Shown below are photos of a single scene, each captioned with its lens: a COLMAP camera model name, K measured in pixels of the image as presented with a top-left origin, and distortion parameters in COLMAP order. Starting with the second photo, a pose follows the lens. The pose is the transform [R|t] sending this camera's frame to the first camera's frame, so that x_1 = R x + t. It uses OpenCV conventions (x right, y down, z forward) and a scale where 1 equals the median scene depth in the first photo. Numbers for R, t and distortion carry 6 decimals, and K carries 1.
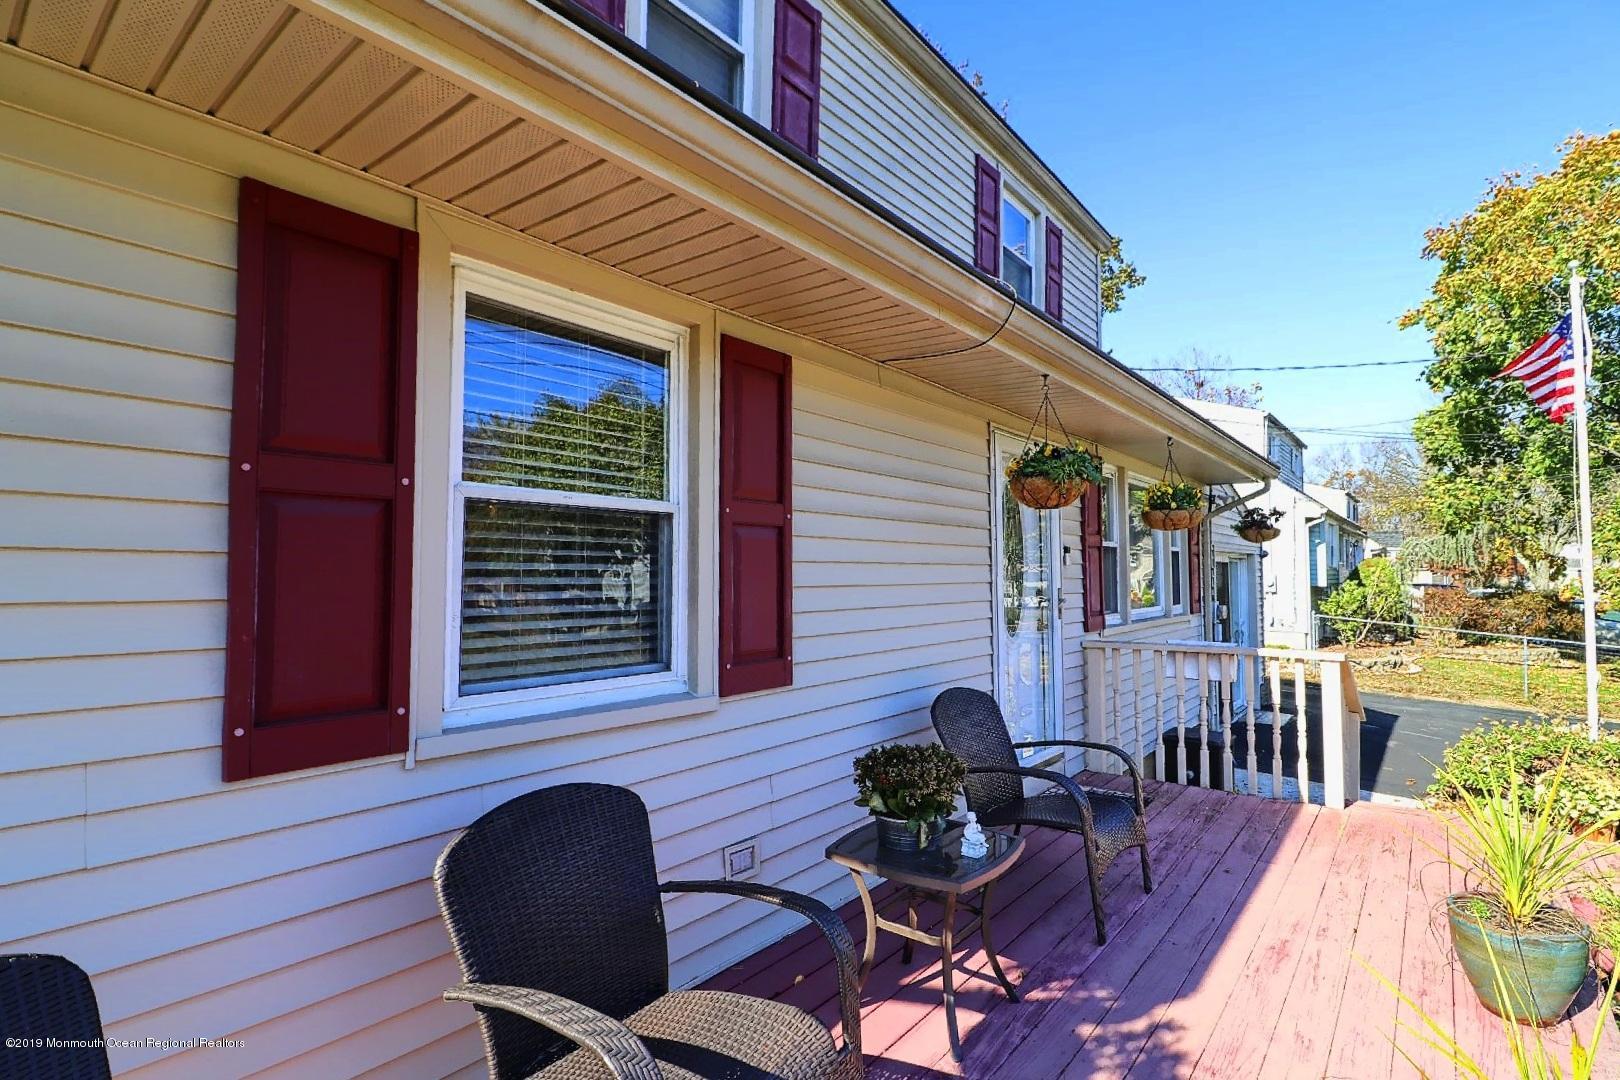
lens RADIAL K [[774.5, 0, 810.0], [0, 774.5, 540.0], [0, 0, 1]] dist [0.001280, -0.015359]
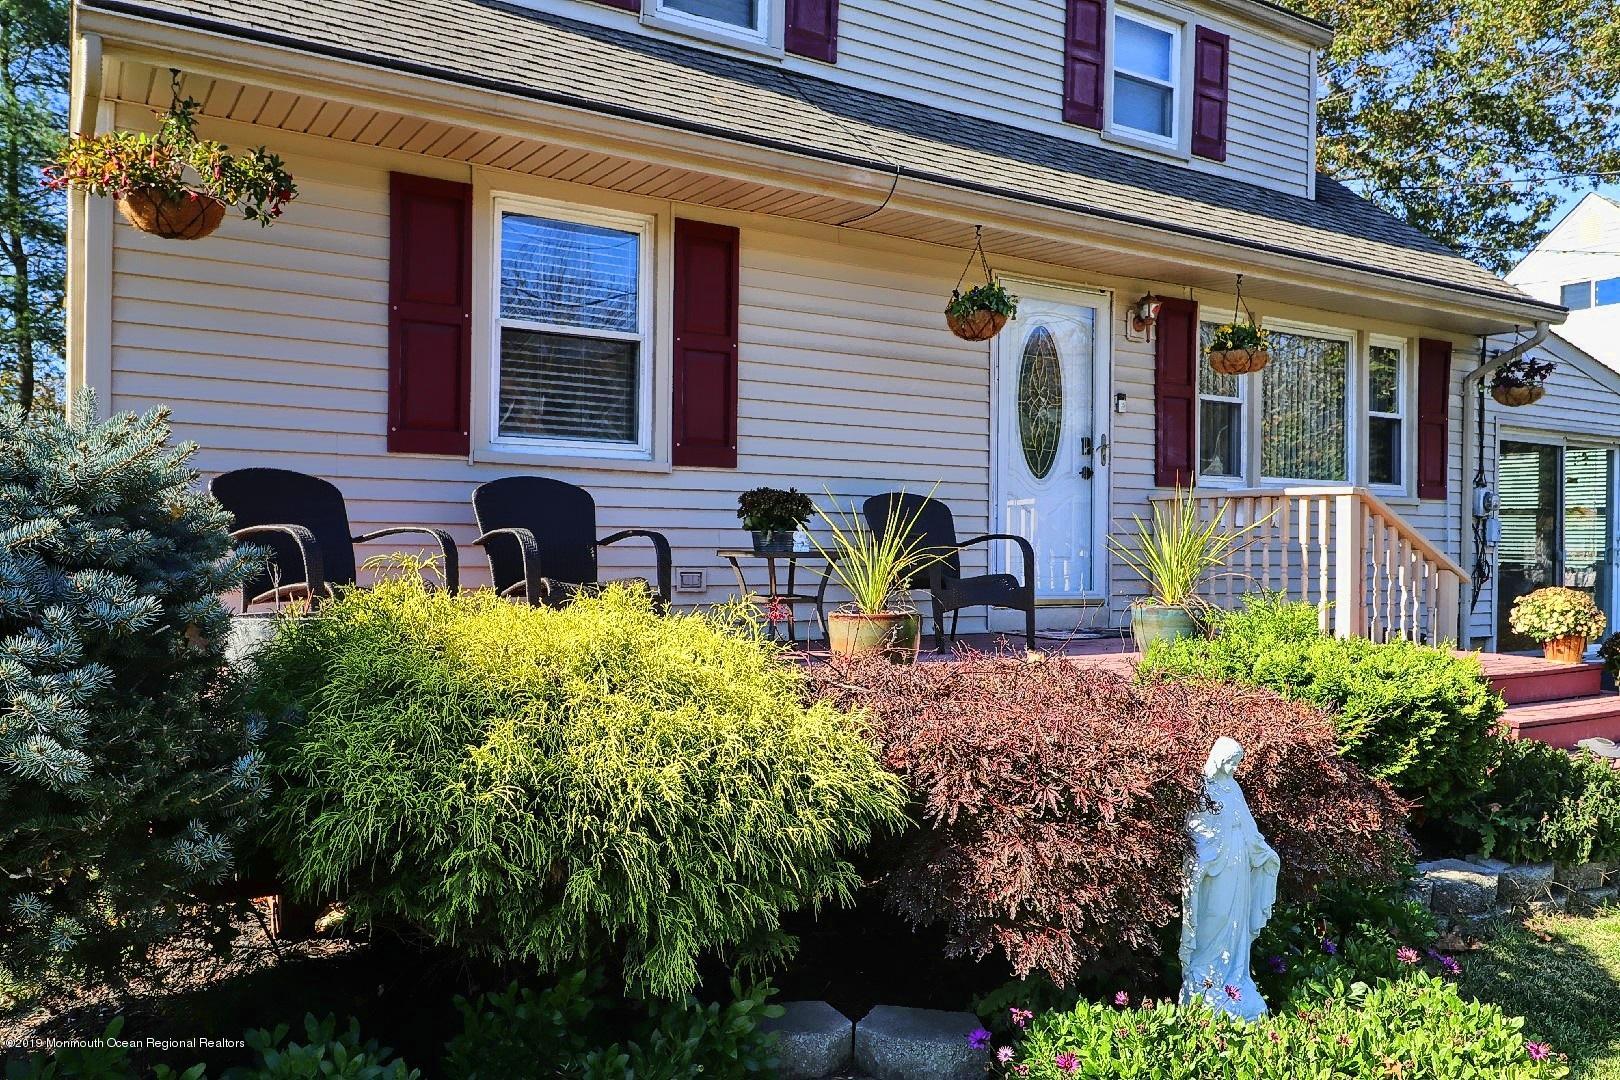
lens RADIAL K [[1255.5, 0, 810.0], [0, 1255.5, 540.0], [0, 0, 1]] dist [-0.005080, -0.004520]
pose [[0.946351, 0.001027, -0.323140, 0.917747], [0.007856, 0.999626, 0.026184, 0.287442], [0.323046, -0.027318, 0.945989, -1.199598]]
